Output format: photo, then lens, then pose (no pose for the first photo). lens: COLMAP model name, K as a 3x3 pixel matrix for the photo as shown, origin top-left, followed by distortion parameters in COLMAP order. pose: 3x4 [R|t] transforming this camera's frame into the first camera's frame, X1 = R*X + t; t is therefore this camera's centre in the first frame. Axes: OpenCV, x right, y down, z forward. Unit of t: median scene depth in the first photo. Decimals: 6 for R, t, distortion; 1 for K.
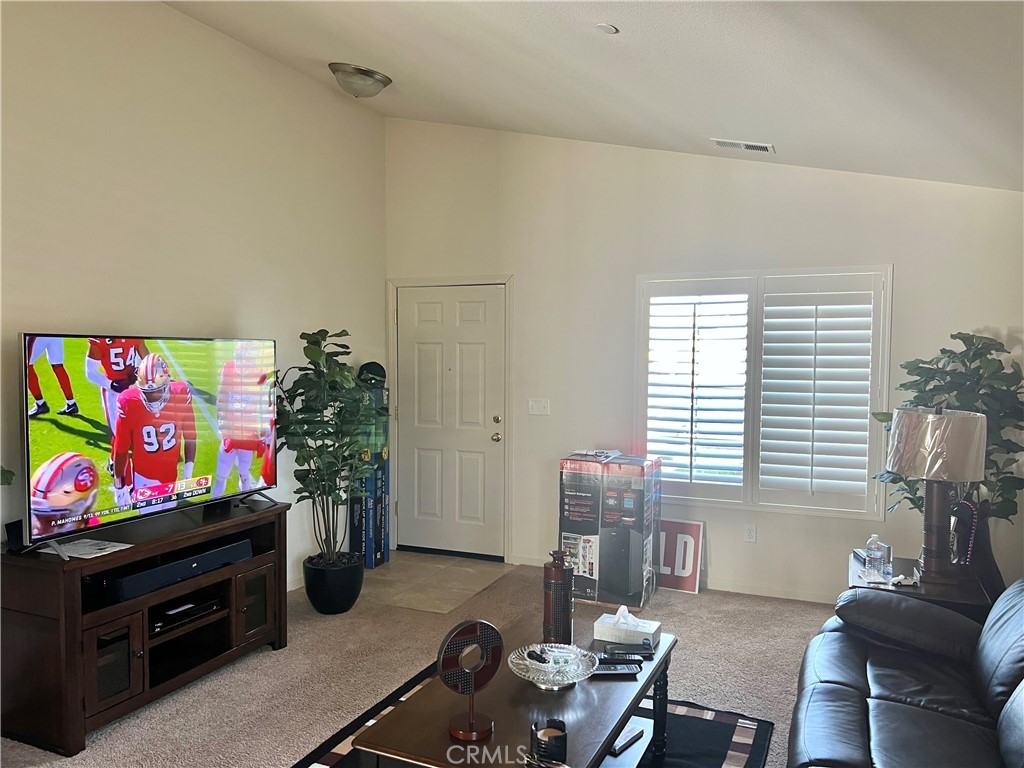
lens RADIAL K [[764.4, 0, 521.9], [0, 764.4, 391.0], [0, 0, 1]] dist [0.081438, -0.111884]
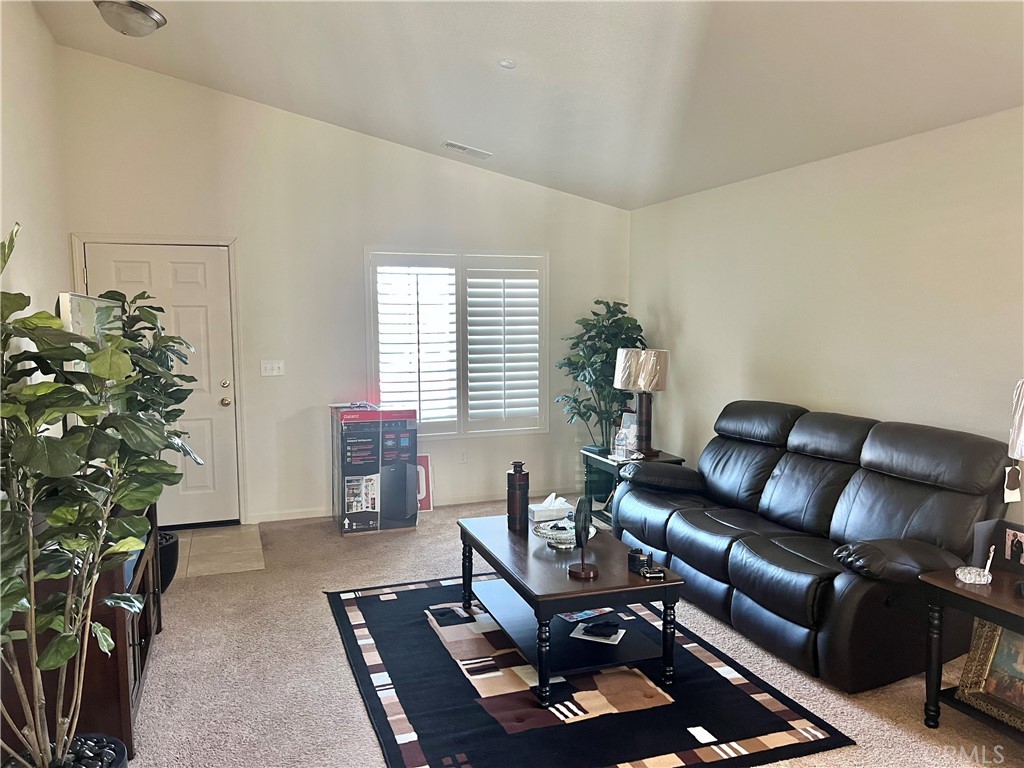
lens RADIAL K [[764.4, 0, 521.9], [0, 764.4, 391.0], [0, 0, 1]] dist [0.081438, -0.111884]
pose [[0.723273, -0.074968, 0.686481, -0.520248], [0.043372, 0.997059, 0.063189, -0.000013], [-0.689199, -0.015928, 0.724397, 0.012798]]
